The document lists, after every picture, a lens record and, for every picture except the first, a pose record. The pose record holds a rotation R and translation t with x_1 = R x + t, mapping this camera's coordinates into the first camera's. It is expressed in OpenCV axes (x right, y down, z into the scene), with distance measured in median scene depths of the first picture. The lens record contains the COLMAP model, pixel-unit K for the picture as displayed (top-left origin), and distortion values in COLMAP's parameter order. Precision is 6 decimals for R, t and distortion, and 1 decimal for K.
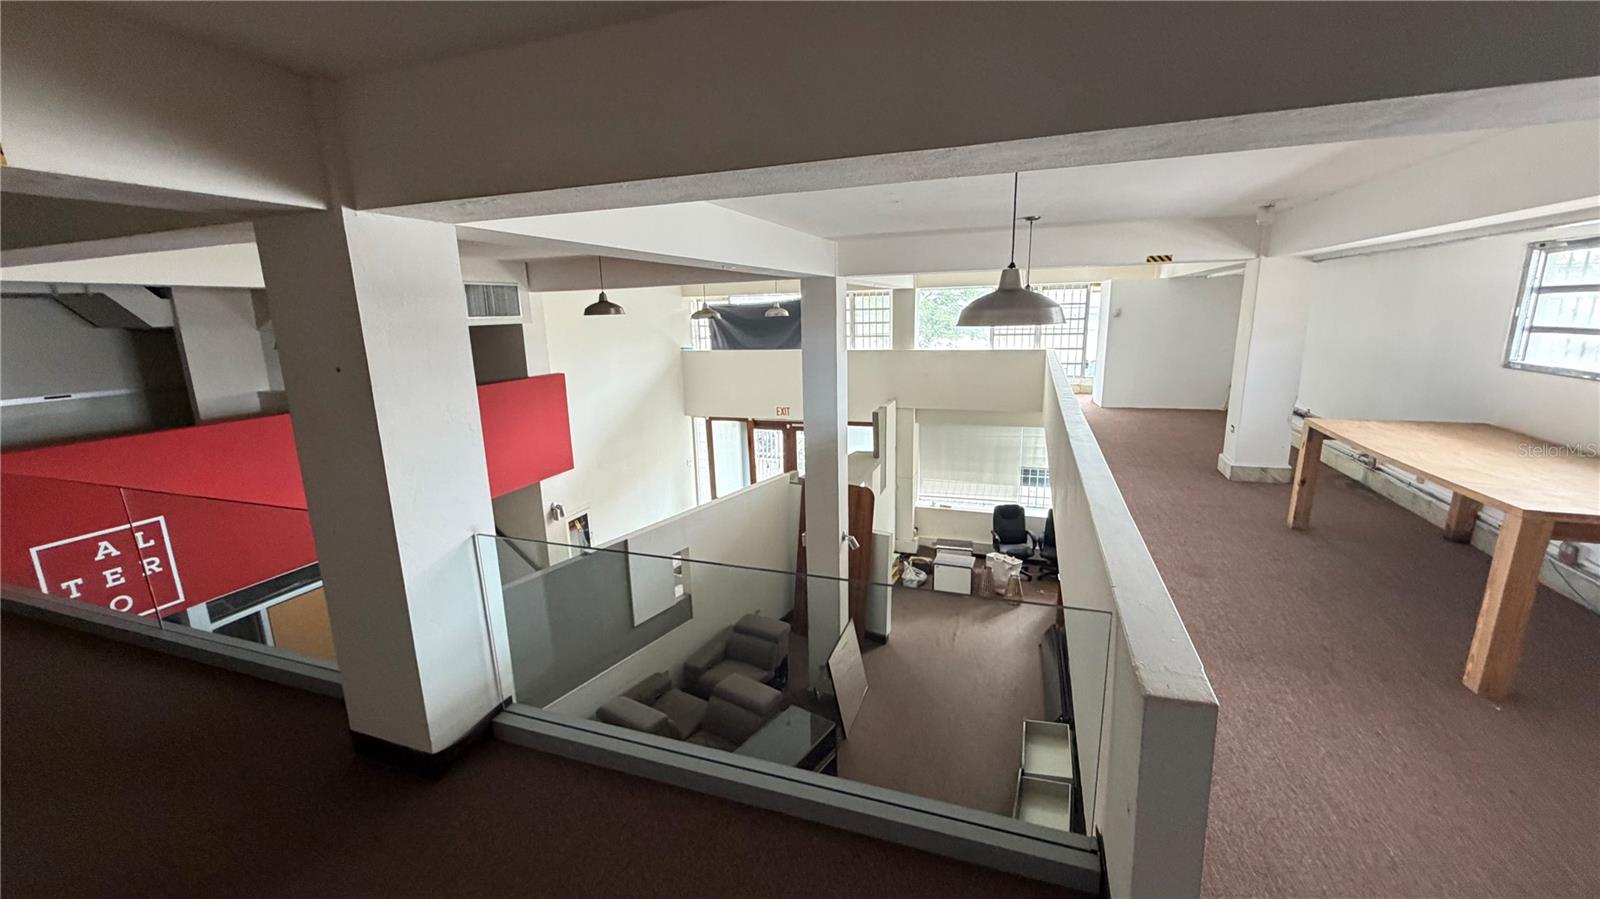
lens RADIAL K [[637.9, 0, 794.5], [0, 637.9, 449.3], [0, 0, 1]] dist [-0.001060, -0.000021]
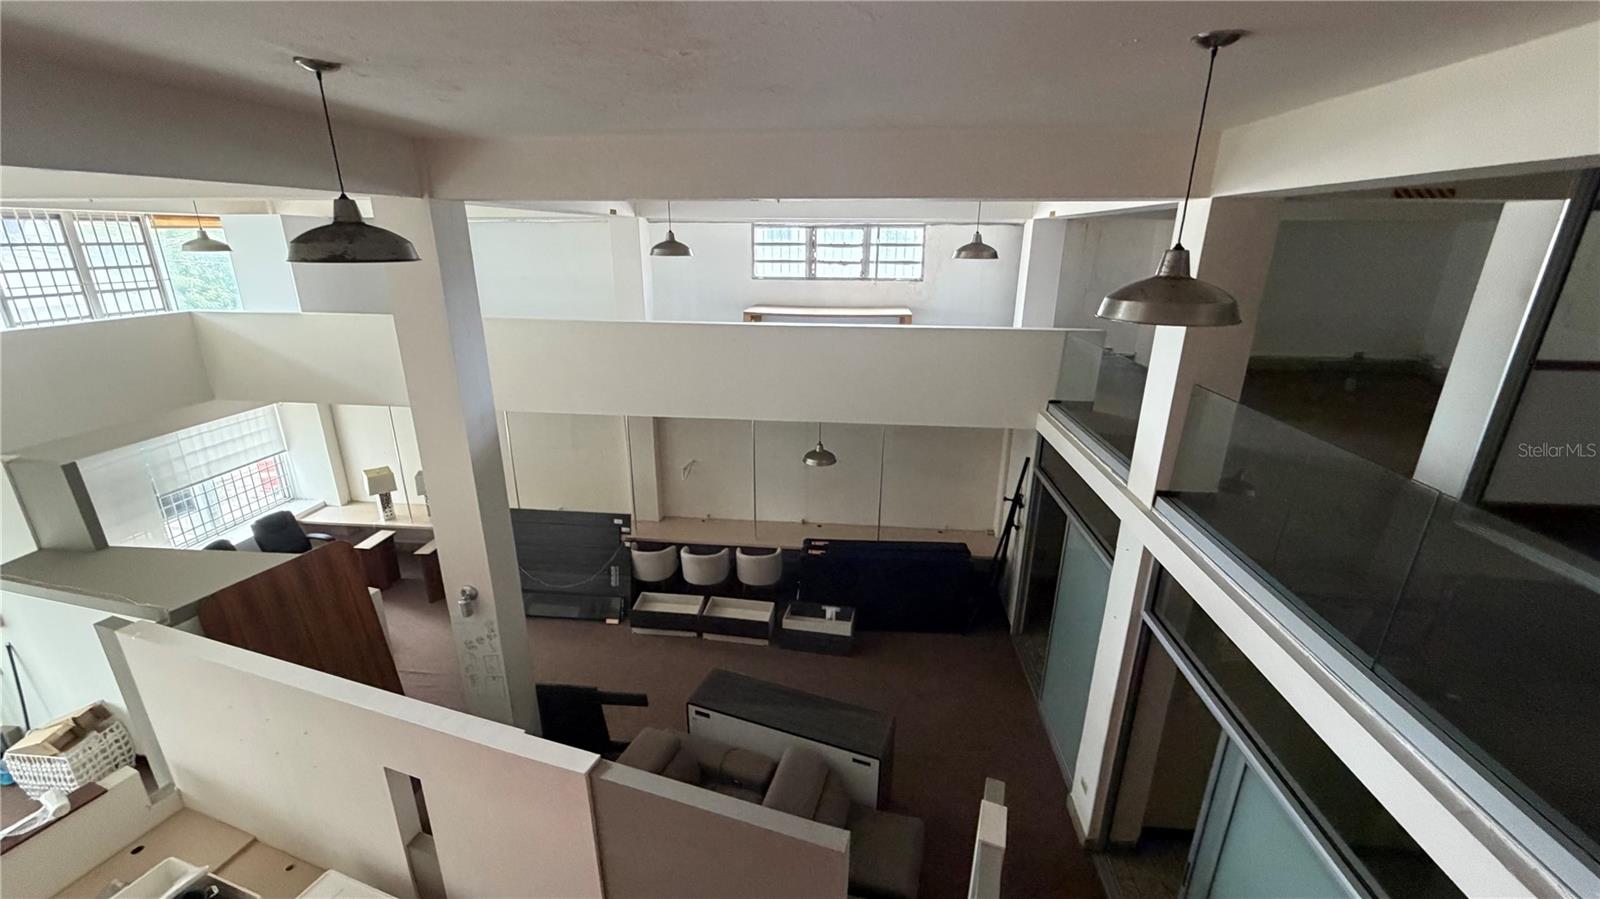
lens RADIAL K [[637.9, 0, 794.5], [0, 637.9, 449.3], [0, 0, 1]] dist [-0.001060, -0.000021]
pose [[-0.248098, -0.281739, 0.926861, -0.518507], [0.206704, 0.919344, 0.334784, -0.129646], [-0.946425, 0.274645, -0.169850, 0.606126]]
